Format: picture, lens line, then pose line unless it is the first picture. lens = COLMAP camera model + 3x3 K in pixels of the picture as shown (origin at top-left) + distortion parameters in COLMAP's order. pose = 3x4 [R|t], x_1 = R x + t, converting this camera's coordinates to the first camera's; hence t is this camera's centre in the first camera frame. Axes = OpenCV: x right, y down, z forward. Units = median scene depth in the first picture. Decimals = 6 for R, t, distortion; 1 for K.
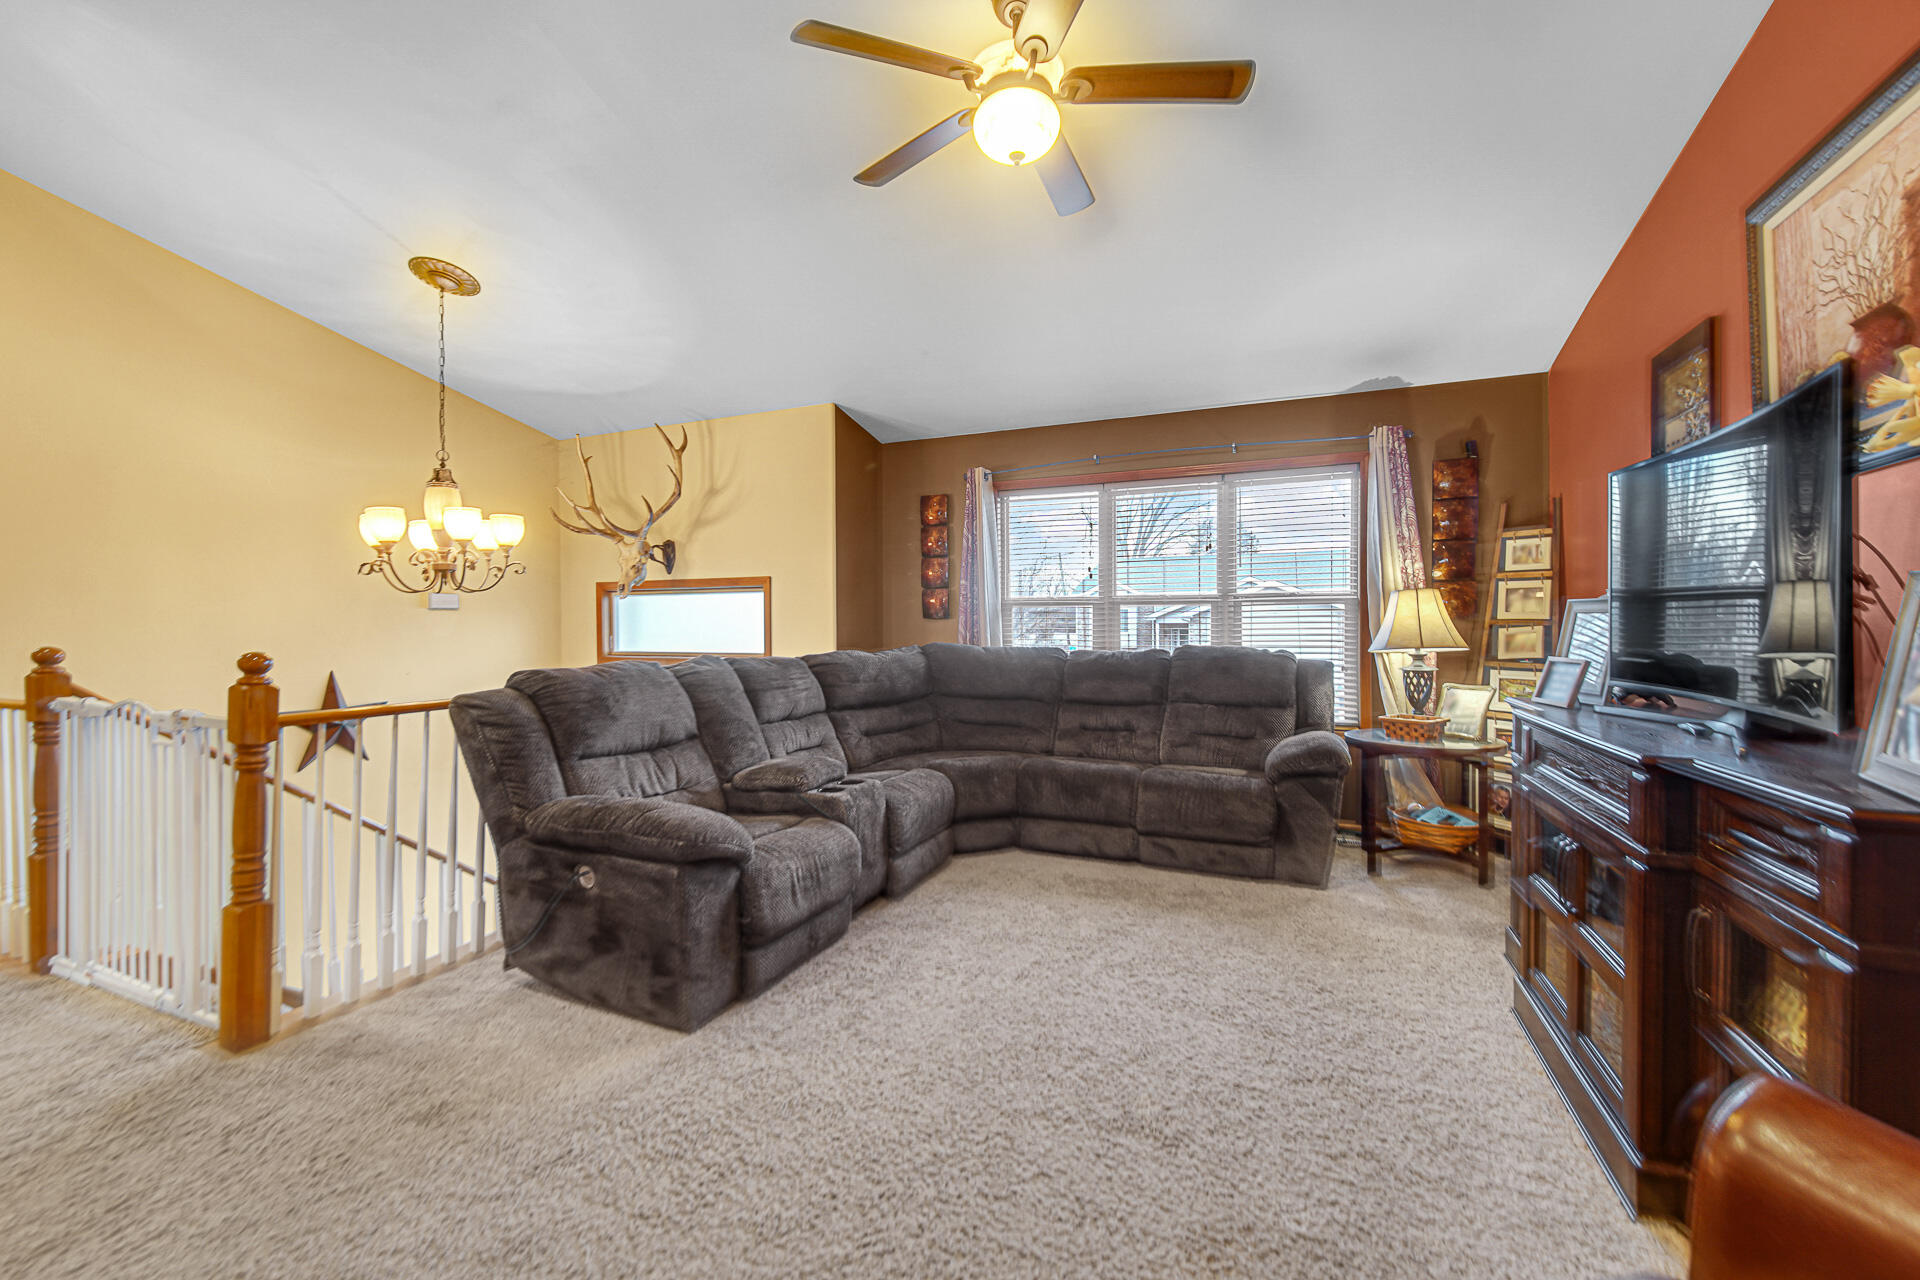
lens RADIAL K [[771.6, 0, 956.7], [0, 771.6, 623.2], [0, 0, 1]] dist [0.006088, 0.000112]
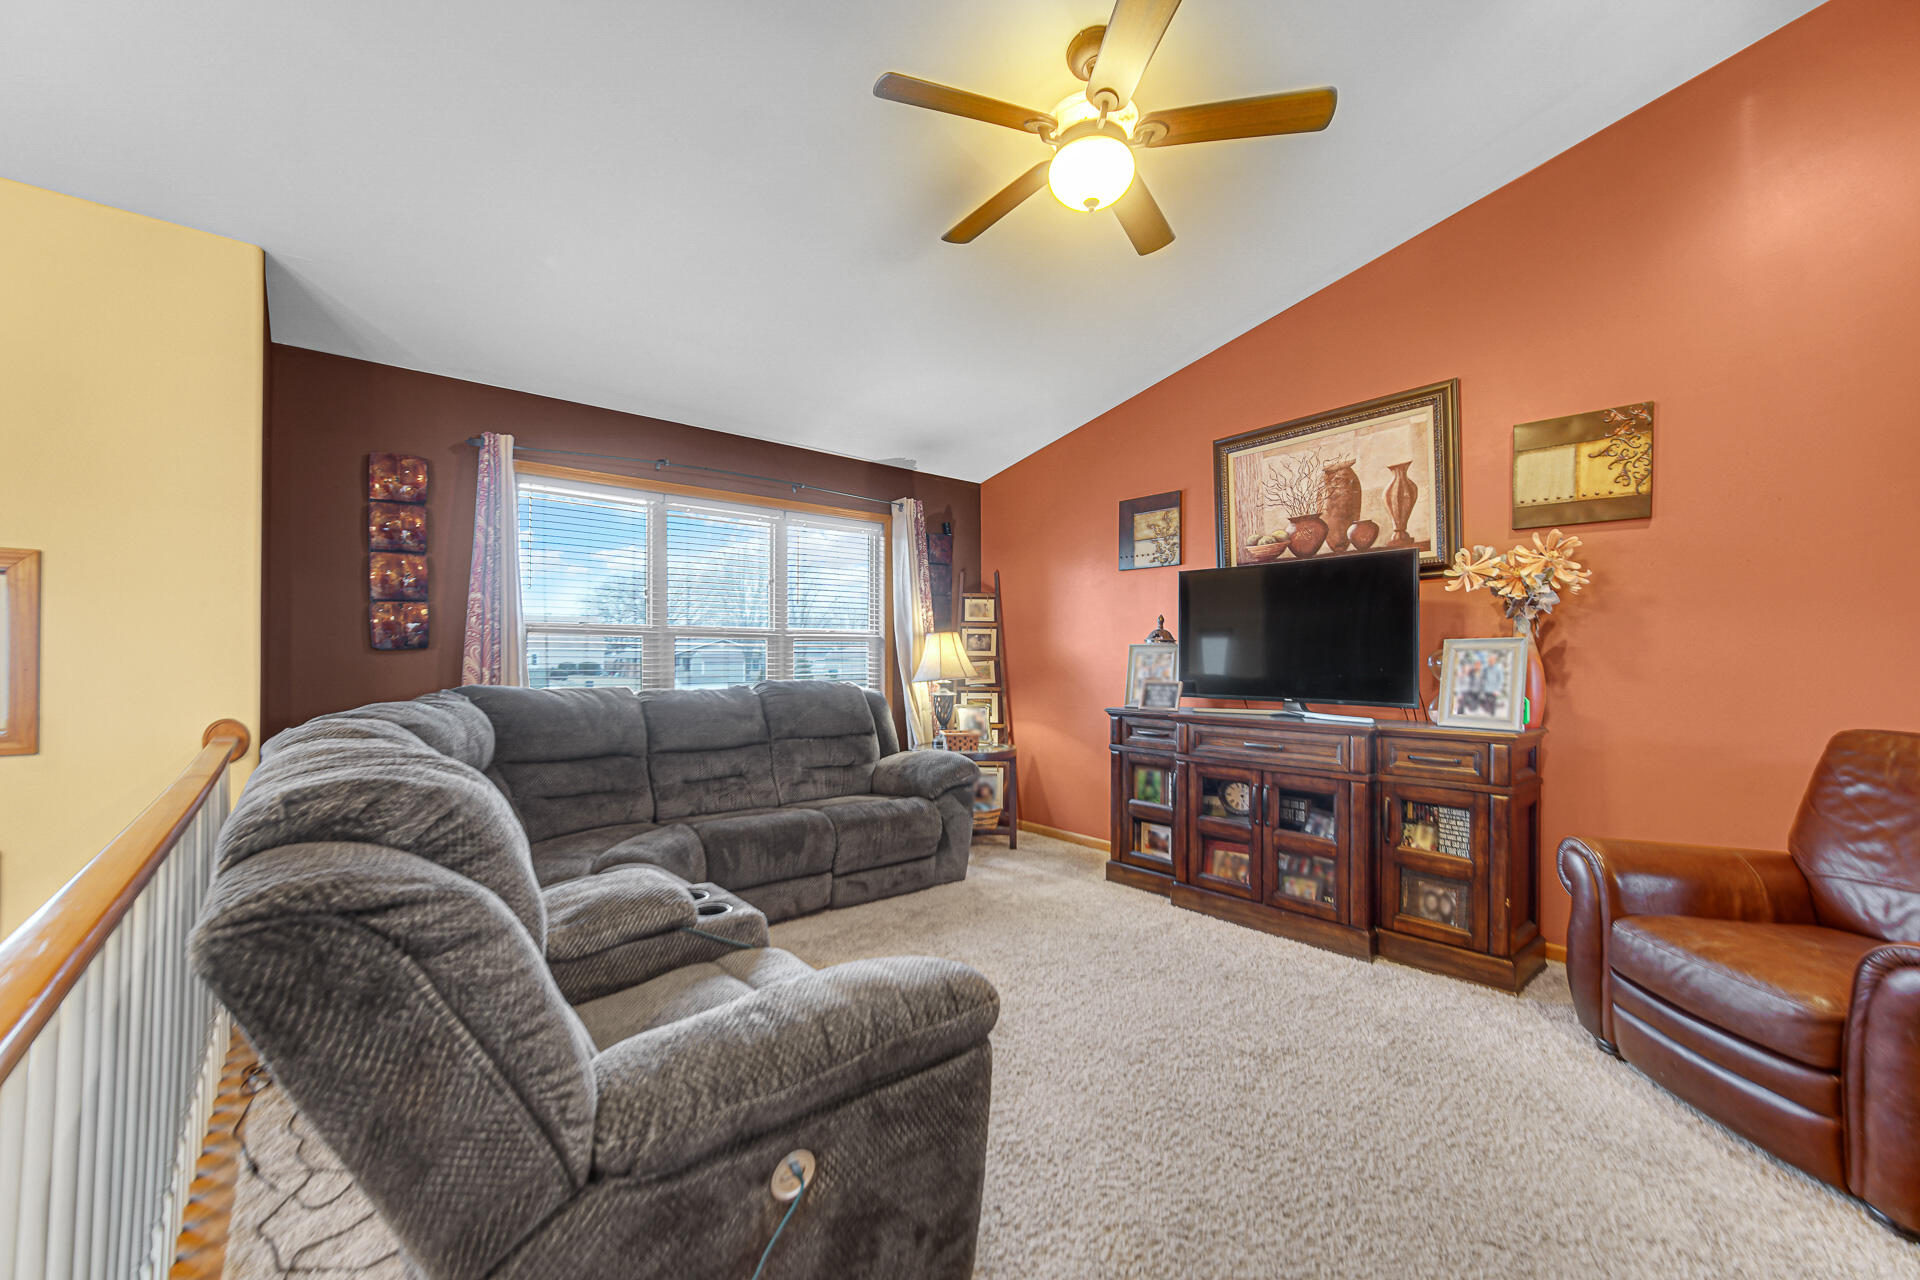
lens RADIAL K [[764.5, 0, 957.7], [0, 764.5, 648.1], [0, 0, 1]] dist [0.021345, -0.000017]
pose [[0.445796, 0.014815, 0.895012, -0.542653], [-0.003971, 0.999886, -0.014573, 0.000284], [-0.895126, 0.002942, 0.445804, 0.425630]]
